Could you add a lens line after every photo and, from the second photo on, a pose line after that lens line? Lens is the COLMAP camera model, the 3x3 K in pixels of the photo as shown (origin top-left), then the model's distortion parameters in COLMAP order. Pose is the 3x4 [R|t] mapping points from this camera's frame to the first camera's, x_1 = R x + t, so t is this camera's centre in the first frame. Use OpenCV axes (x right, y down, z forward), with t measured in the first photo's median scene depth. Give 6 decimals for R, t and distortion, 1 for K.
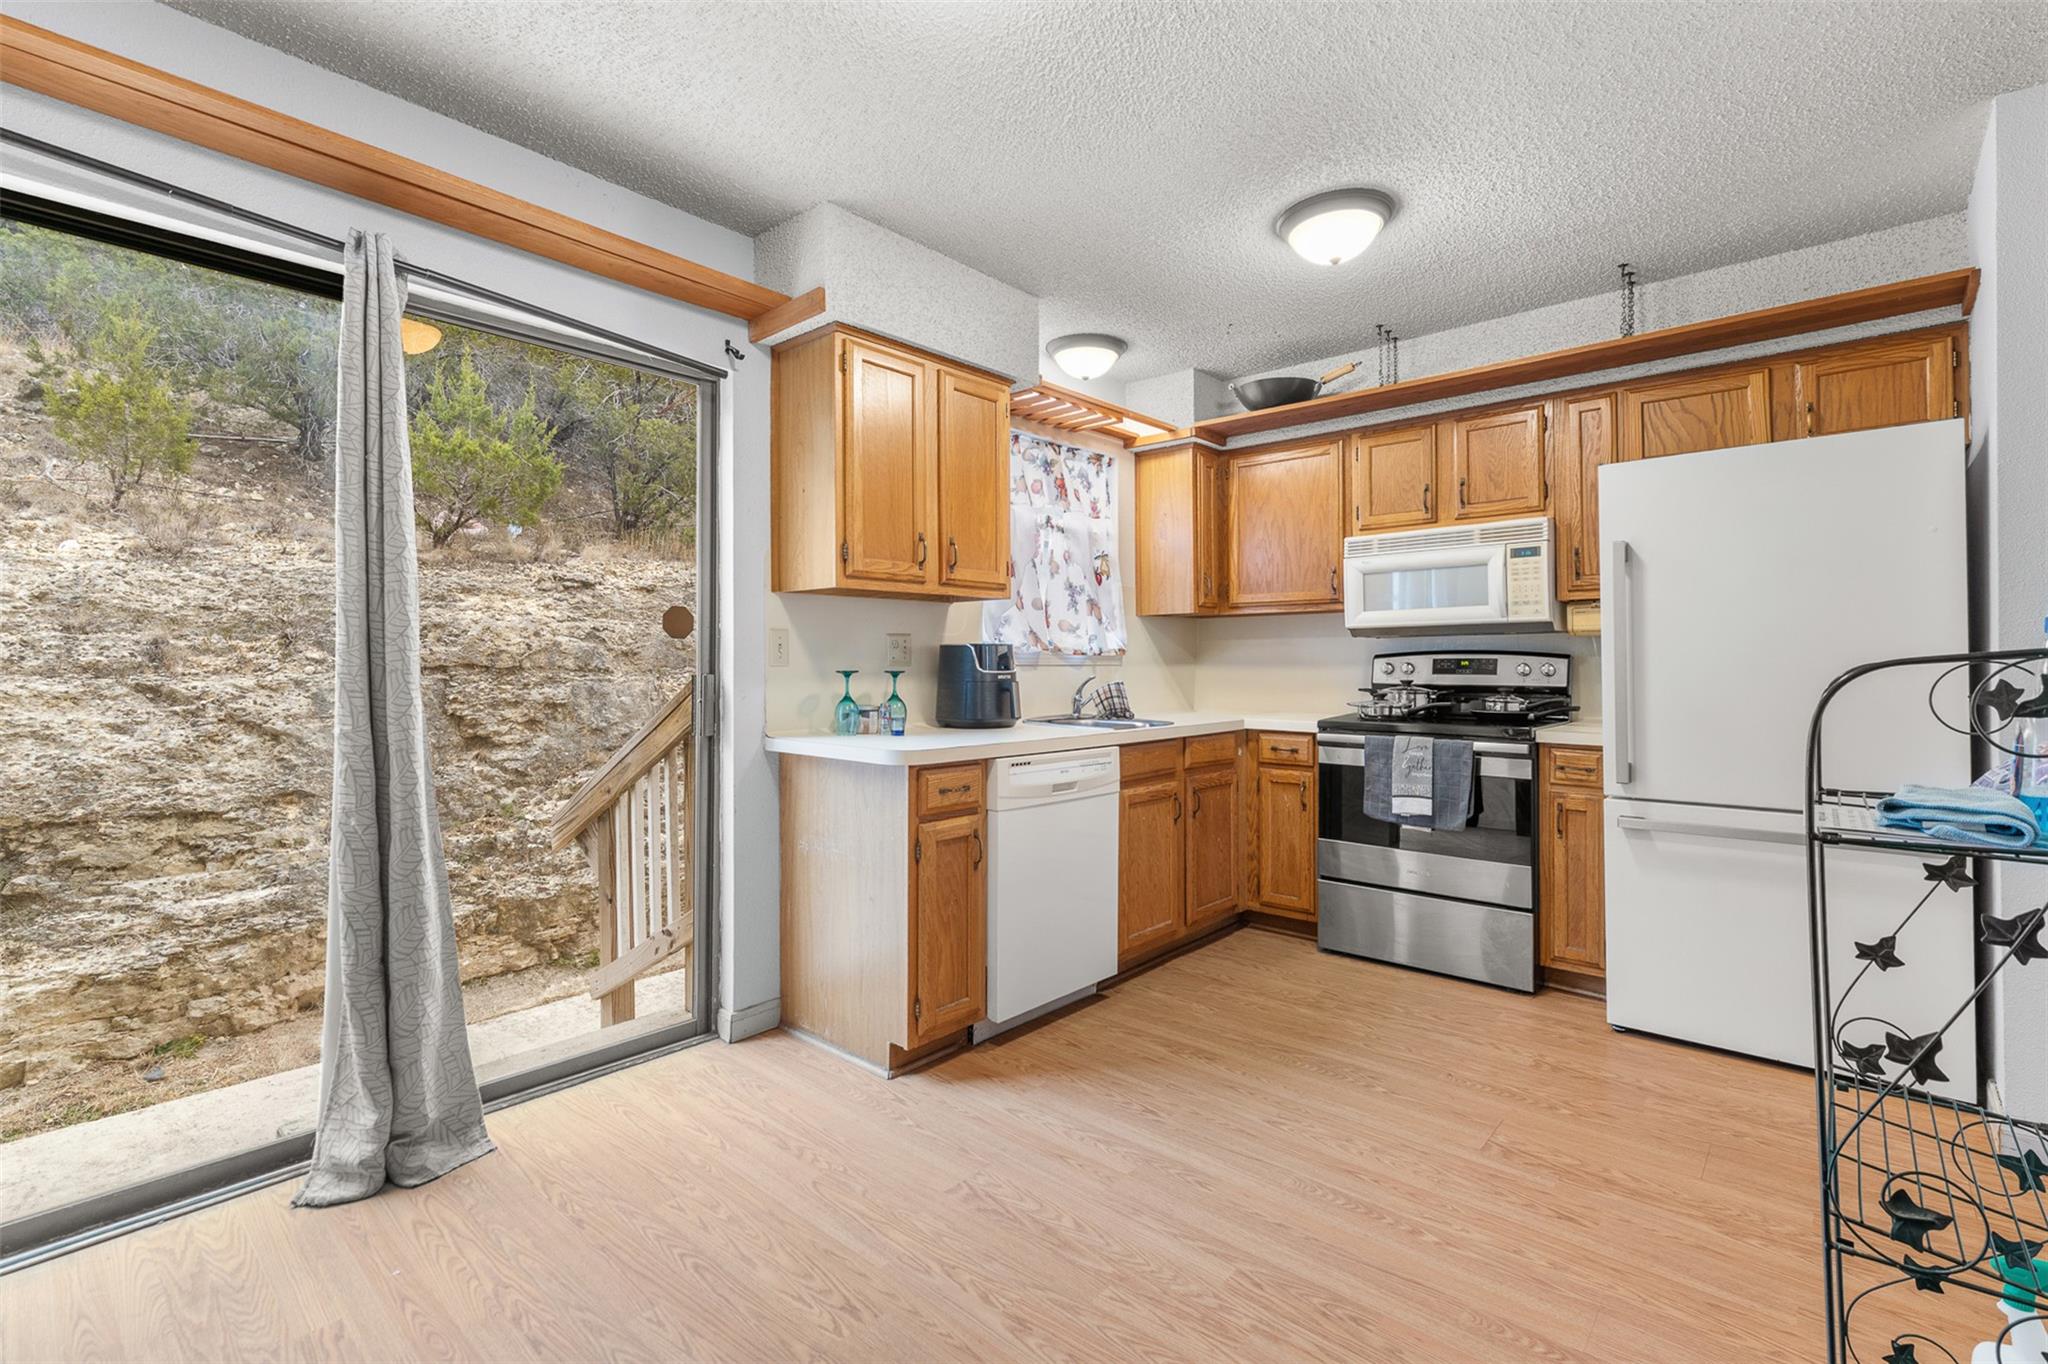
lens RADIAL K [[925.2, 0, 1030.5], [0, 925.2, 648.7], [0, 0, 1]] dist [0.003026, -0.000026]
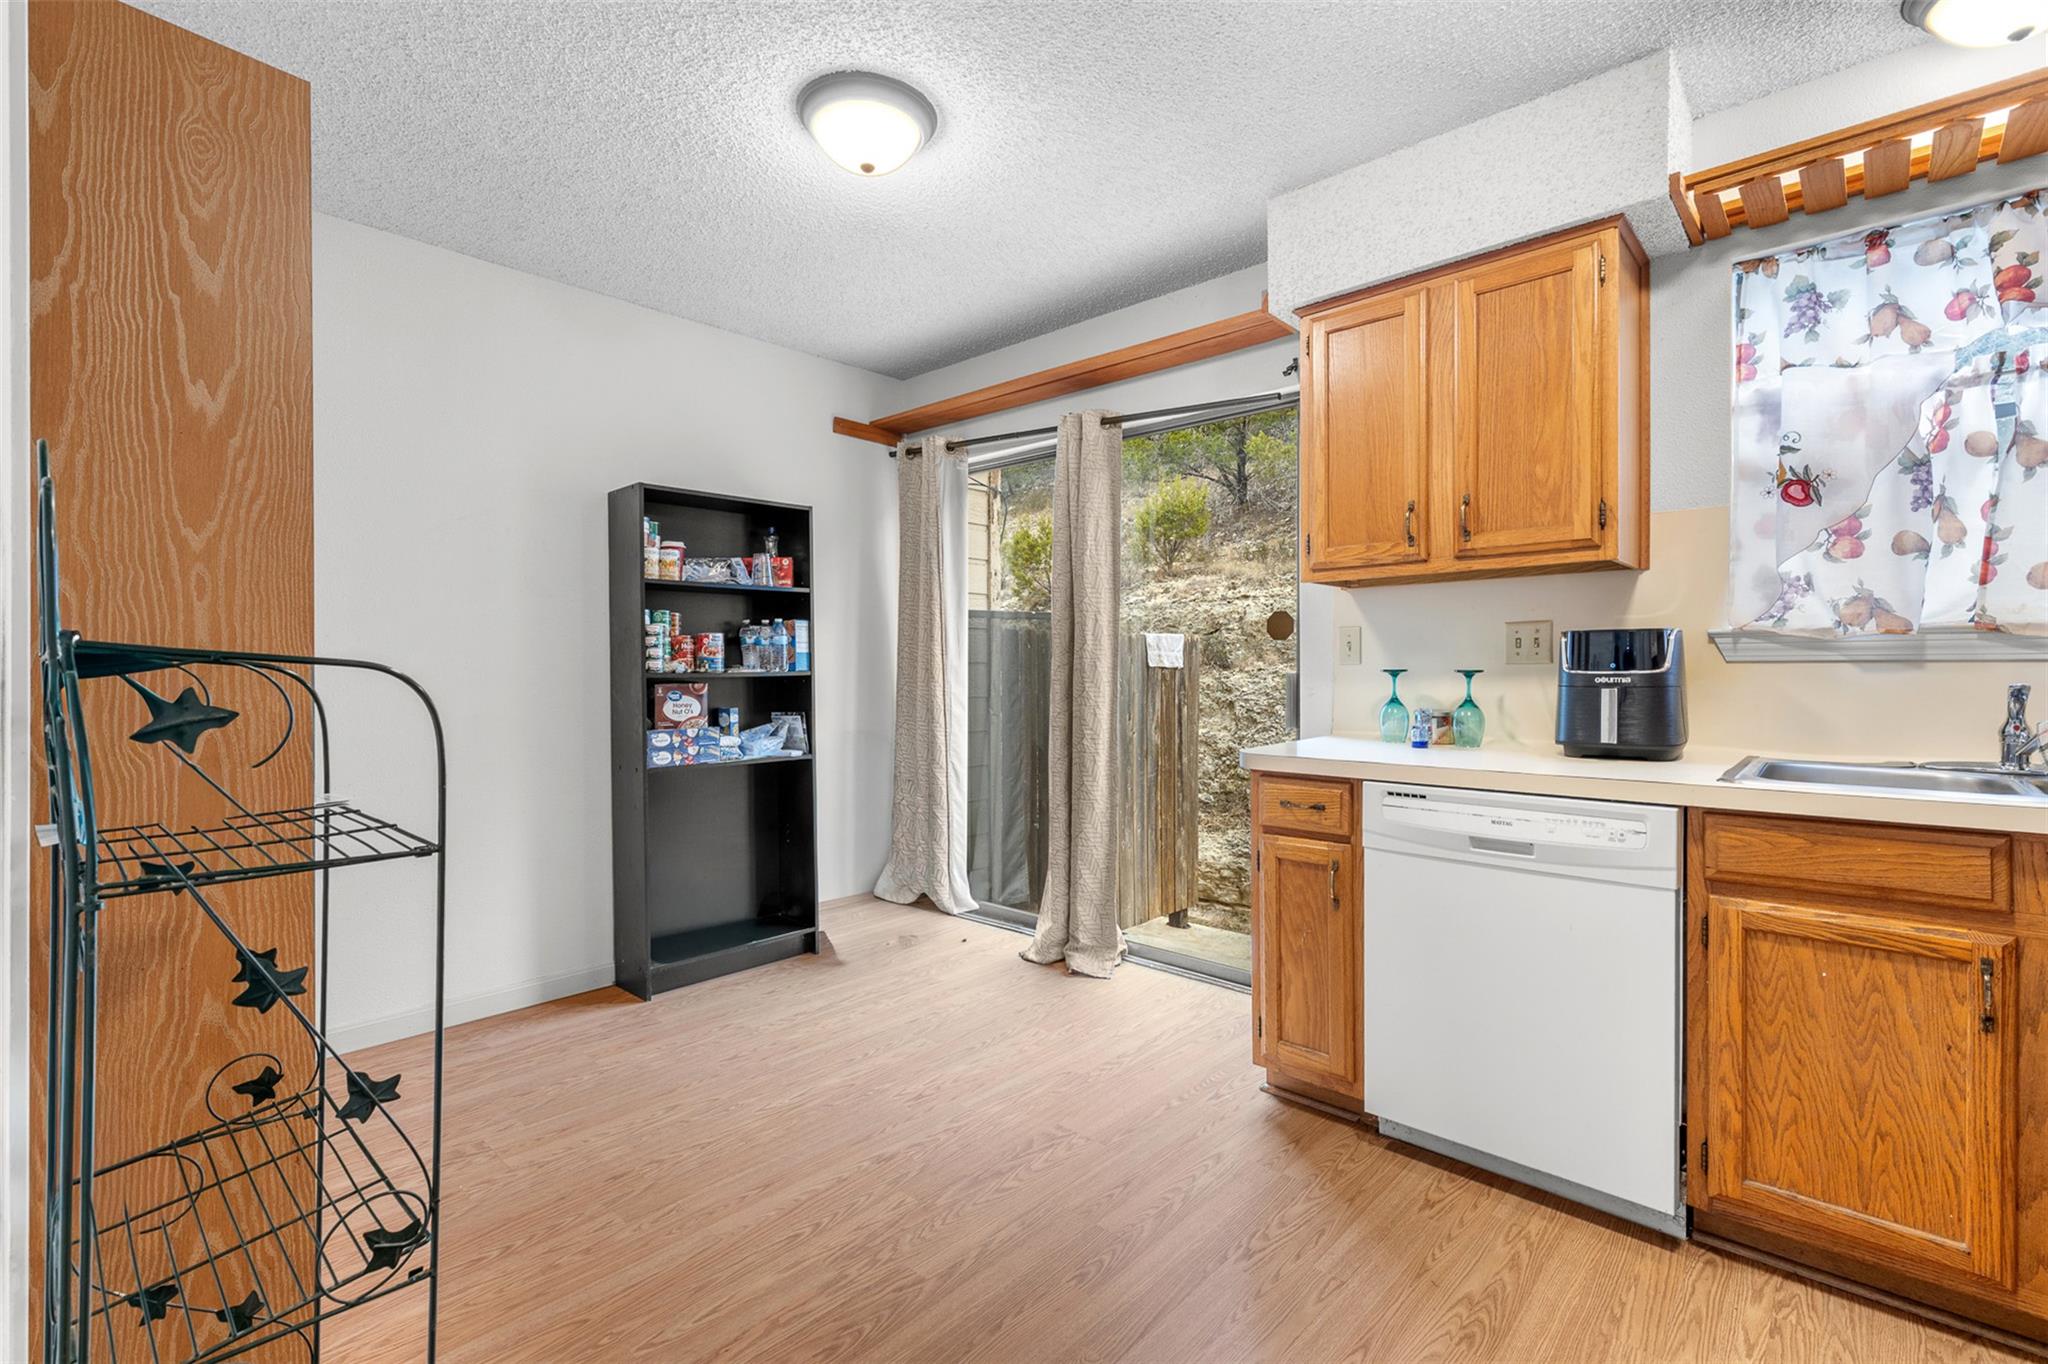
lens RADIAL K [[933.8, 0, 1021.6], [0, 933.8, 661.0], [0, 0, 1]] dist [0.000967, 0.000224]
pose [[-0.036733, -0.003038, -0.999320, 0.640979], [0.023117, 0.999725, -0.003889, 0.010025], [0.999058, -0.023244, -0.036653, 0.607766]]
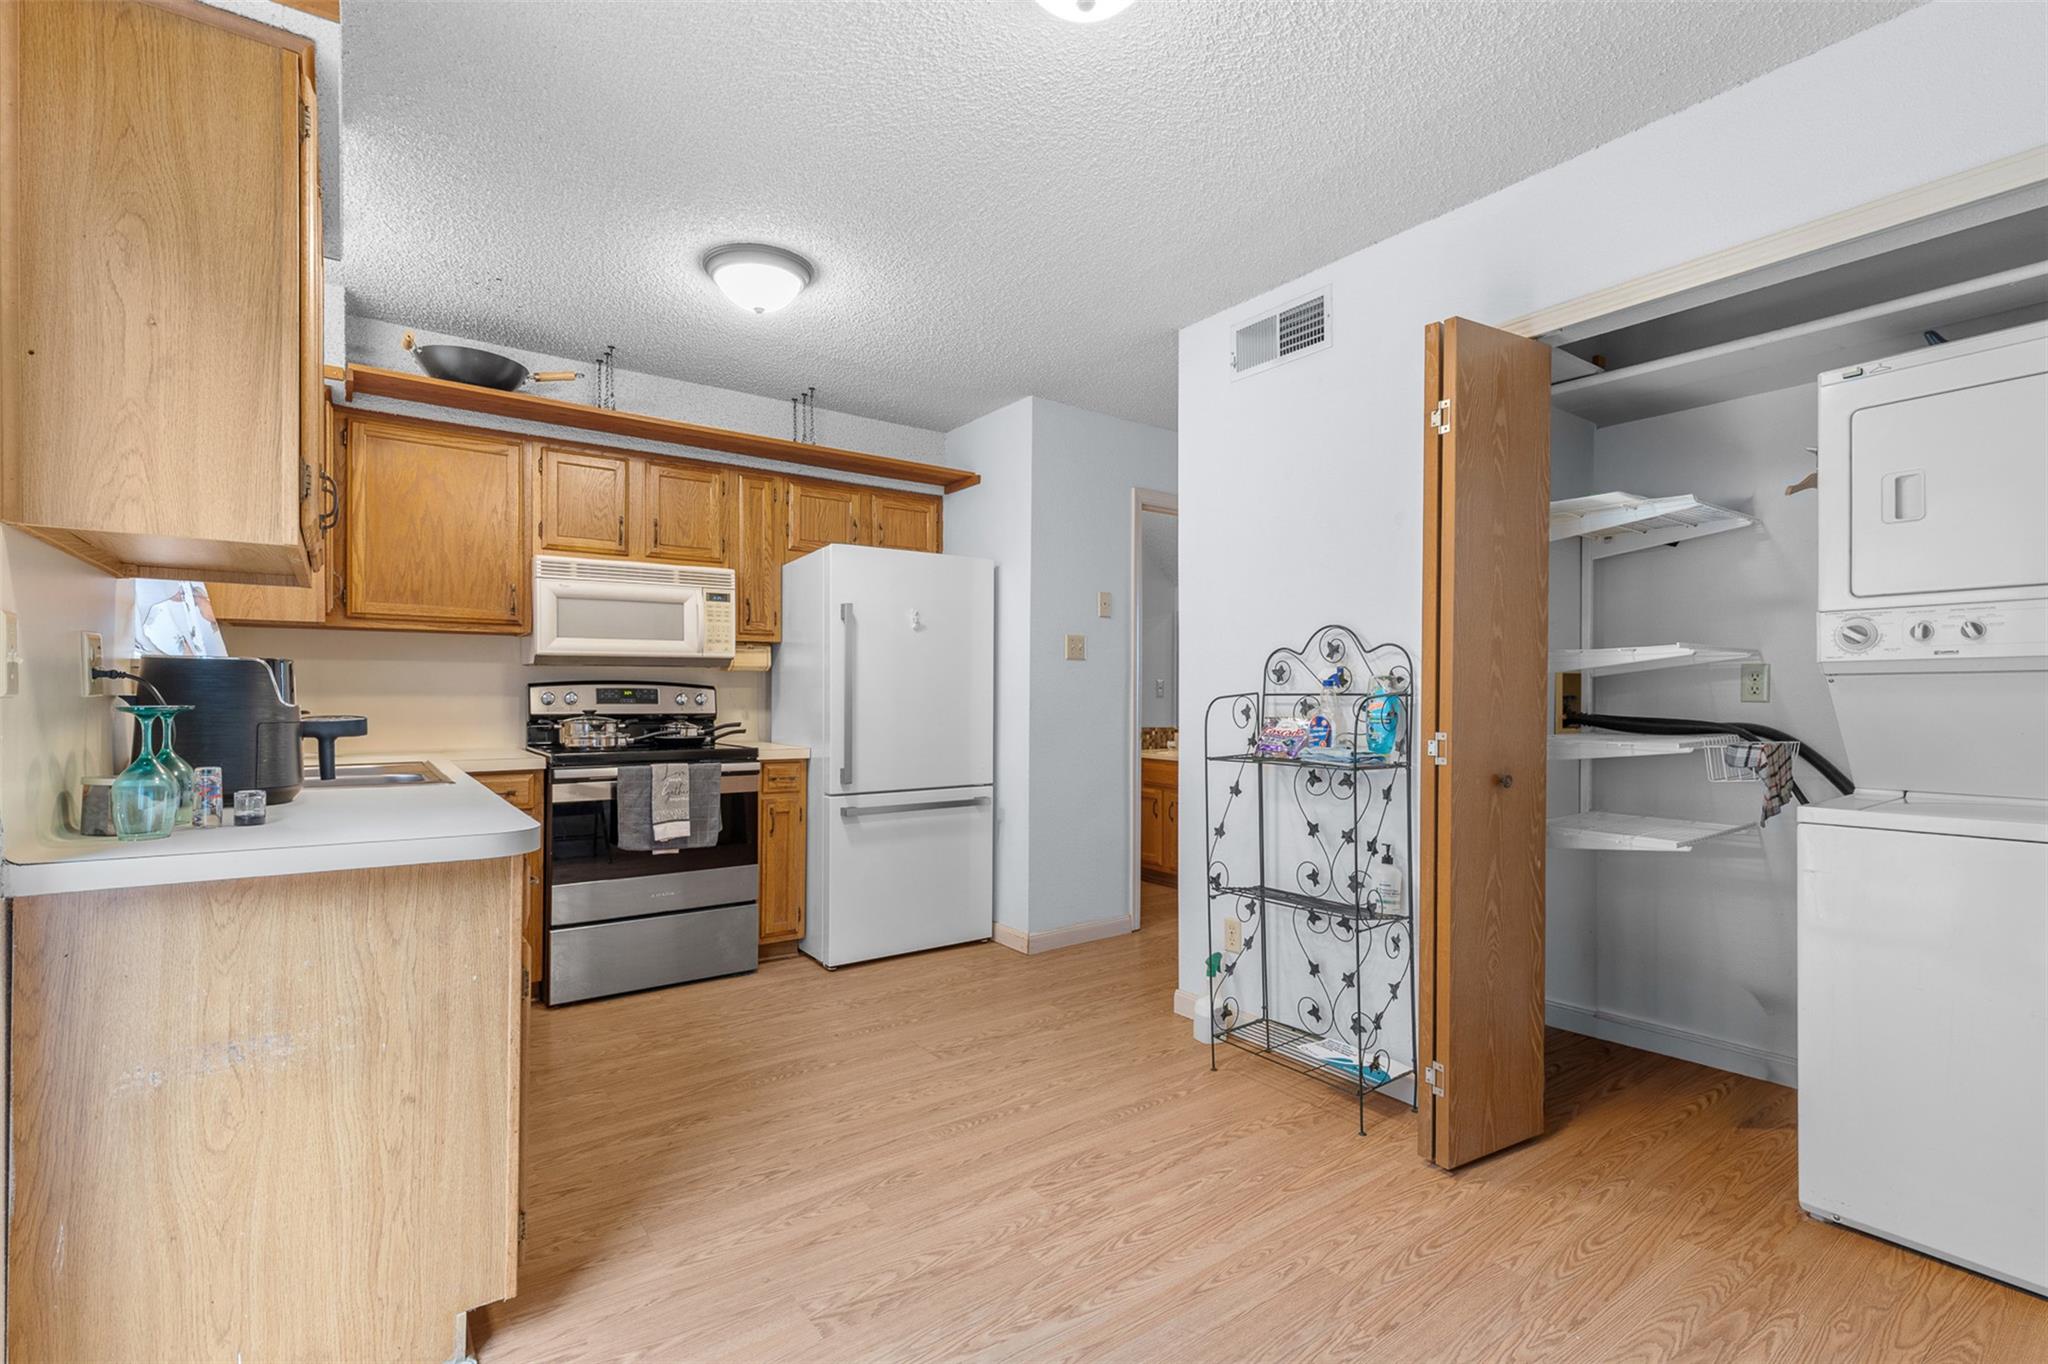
lens RADIAL K [[906.6, 0, 1024.6], [0, 906.6, 689.4], [0, 0, 1]] dist [-0.000180, -0.000006]
pose [[0.221683, 0.006364, 0.975098, -0.506944], [-0.021390, 0.999770, -0.001662, 0.004361], [-0.974884, -0.020489, 0.221769, 0.396336]]
